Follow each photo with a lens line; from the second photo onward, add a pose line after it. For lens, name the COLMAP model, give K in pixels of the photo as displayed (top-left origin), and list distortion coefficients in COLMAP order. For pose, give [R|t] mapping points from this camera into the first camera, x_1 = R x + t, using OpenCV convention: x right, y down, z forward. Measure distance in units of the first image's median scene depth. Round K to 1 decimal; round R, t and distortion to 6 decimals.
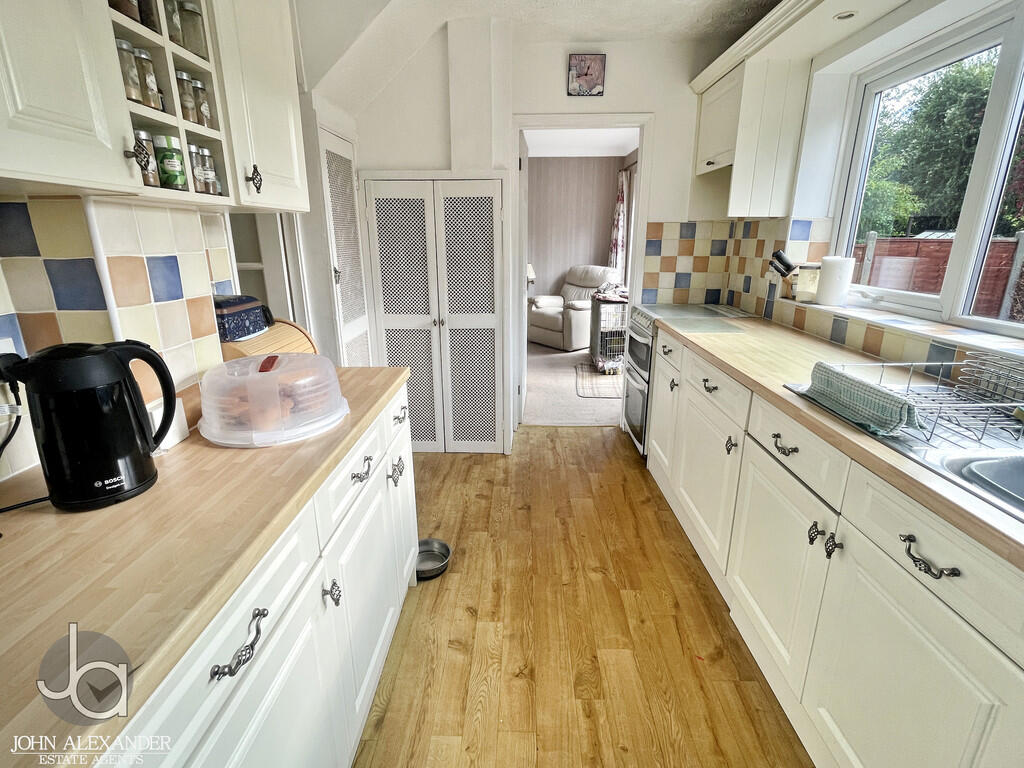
lens RADIAL K [[492.0, 0, 512.2], [0, 492.0, 383.2], [0, 0, 1]] dist [-0.002701, 0.004182]
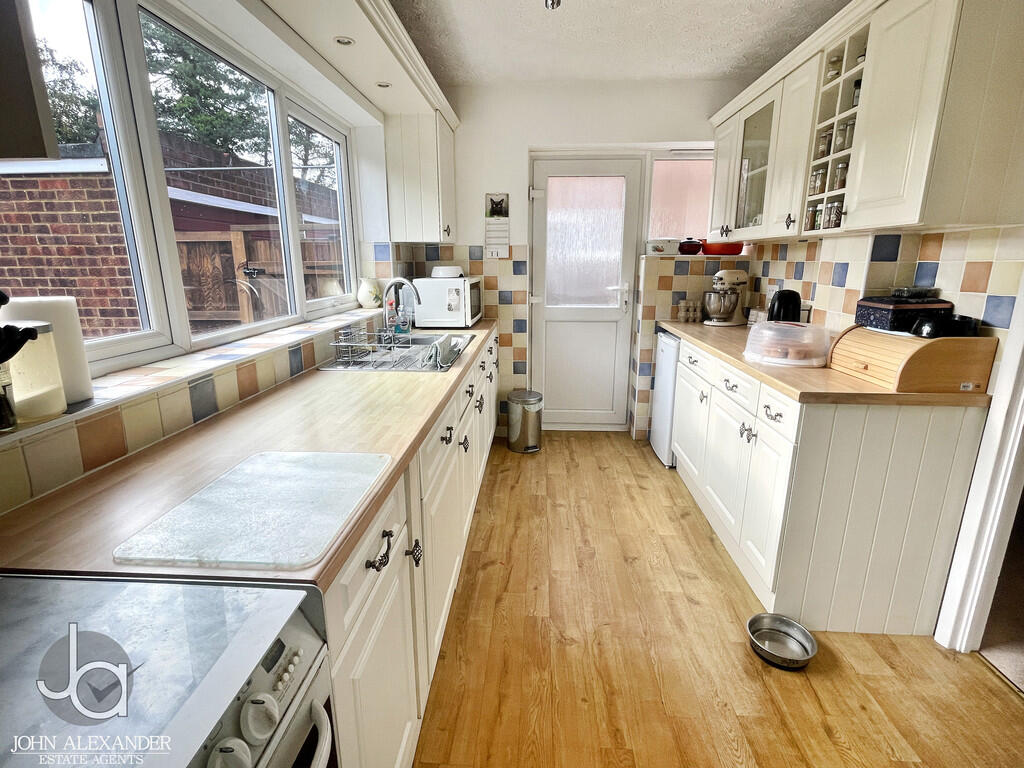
lens RADIAL K [[492.0, 0, 512.7], [0, 492.0, 382.6], [0, 0, 1]] dist [-0.002701, 0.004182]
pose [[-0.999493, -0.003909, 0.031605, 0.315816], [0.012691, 0.861331, 0.507885, -0.558201], [-0.029208, 0.508029, -0.860845, 1.933656]]
